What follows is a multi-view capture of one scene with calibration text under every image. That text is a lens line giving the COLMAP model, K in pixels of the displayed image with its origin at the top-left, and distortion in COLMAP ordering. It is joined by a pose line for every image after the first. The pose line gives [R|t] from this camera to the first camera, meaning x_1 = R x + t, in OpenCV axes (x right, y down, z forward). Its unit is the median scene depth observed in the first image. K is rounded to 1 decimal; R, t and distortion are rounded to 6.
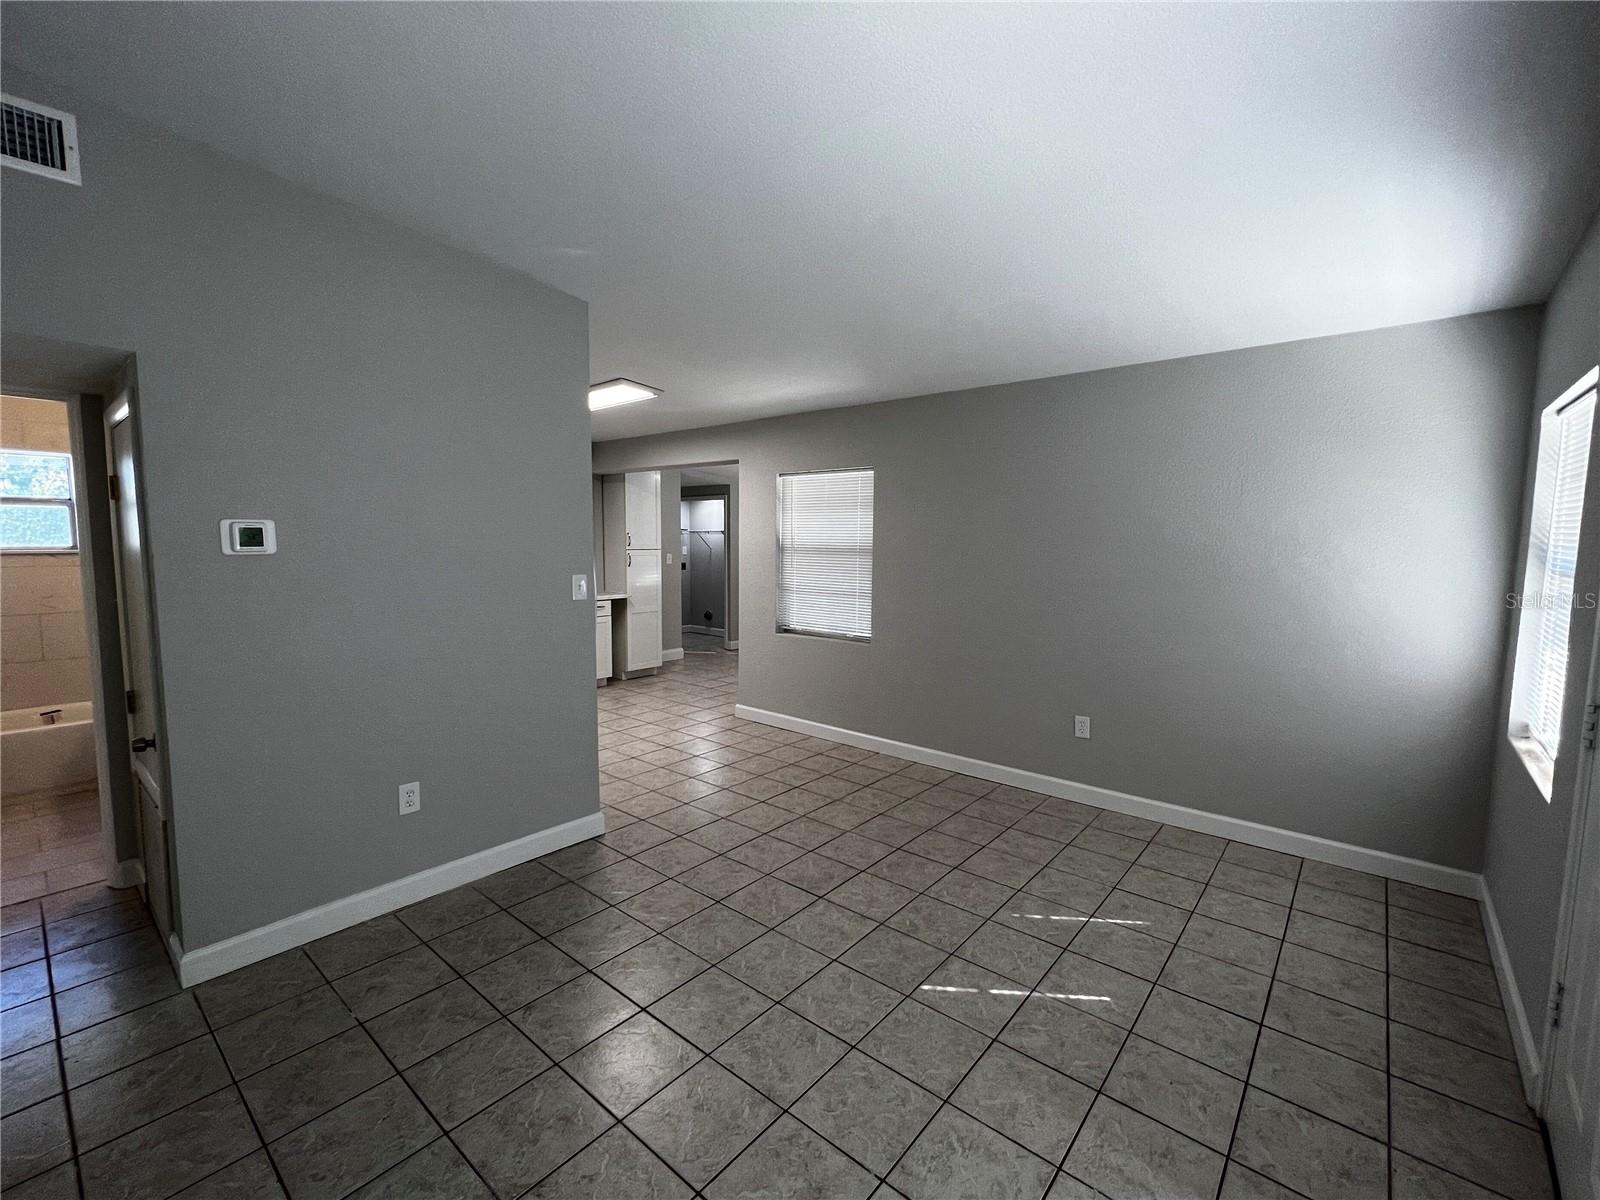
lens RADIAL K [[689.4, 0, 809.1], [0, 689.4, 606.0], [0, 0, 1]] dist [-0.001640, 0.000239]
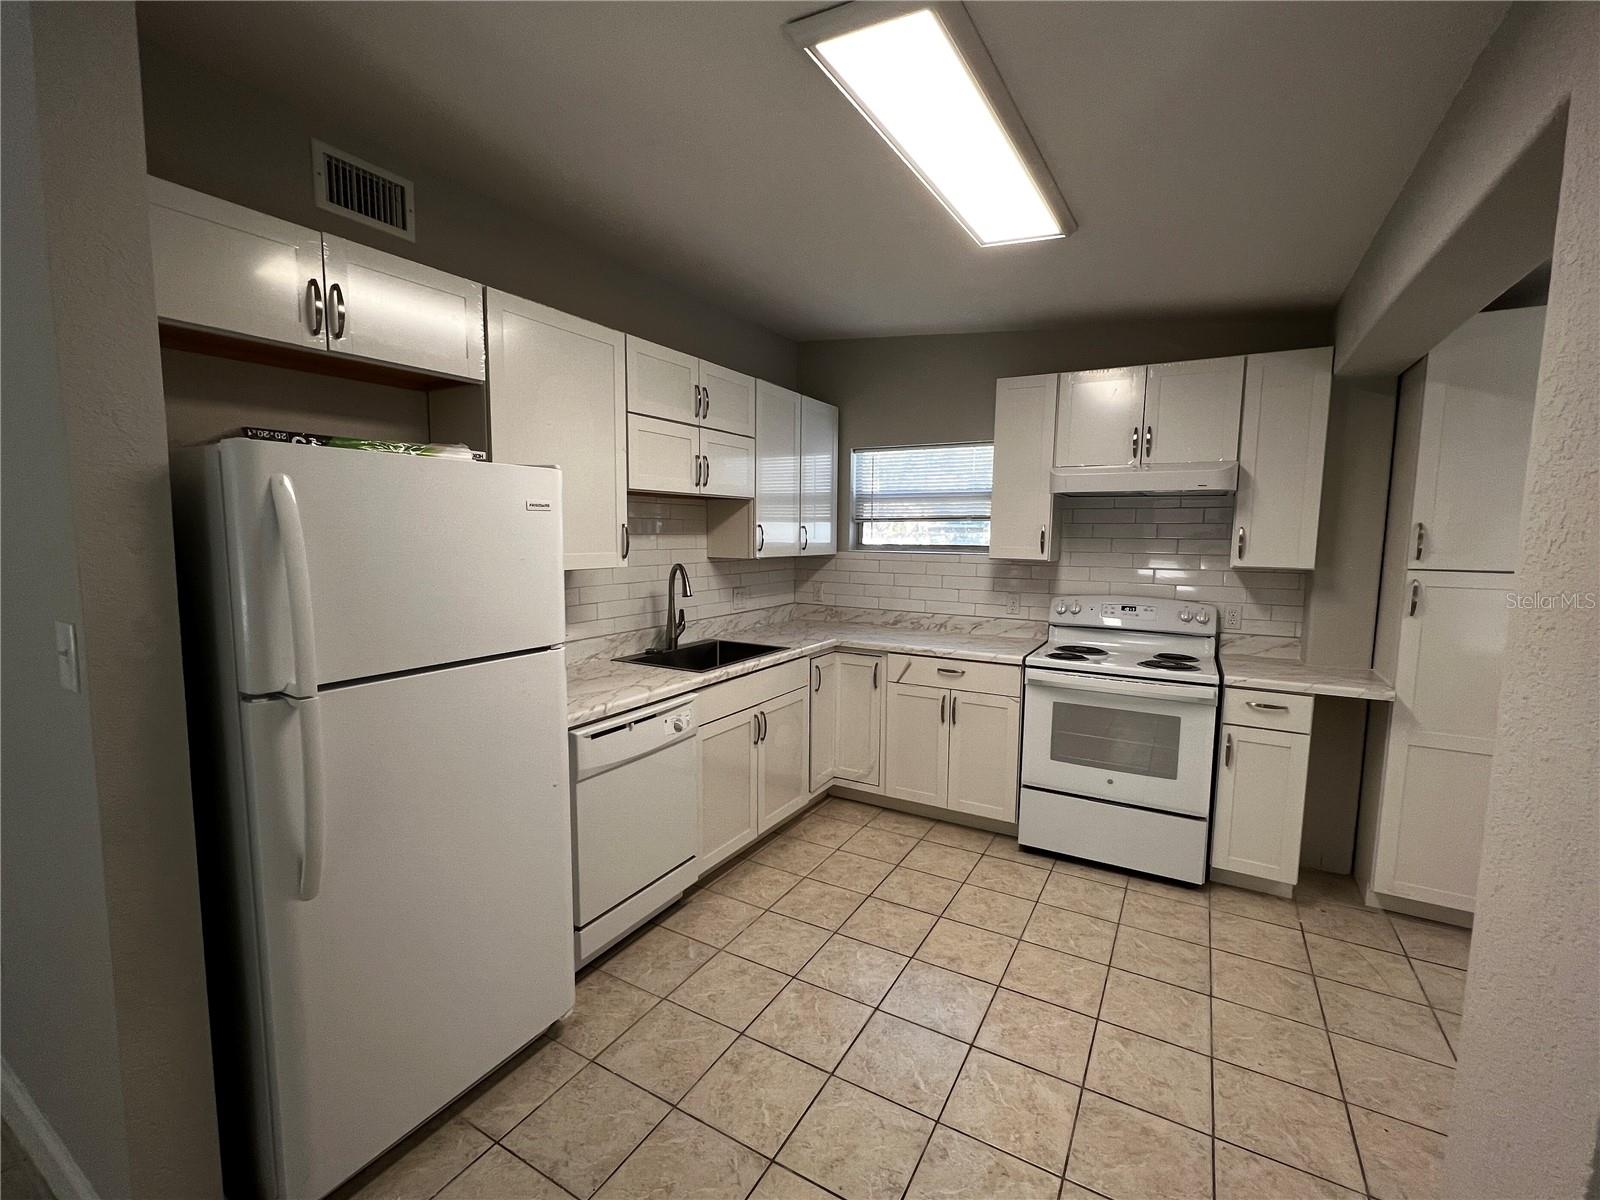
lens RADIAL K [[689.4, 0, 797.0], [0, 689.4, 602.5], [0, 0, 1]] dist [-0.001640, 0.000239]
pose [[0.161819, 0.096868, -0.982055, 0.088349], [-0.105052, 0.991206, 0.080461, -0.126541], [0.981213, 0.090147, 0.170572, 1.317620]]
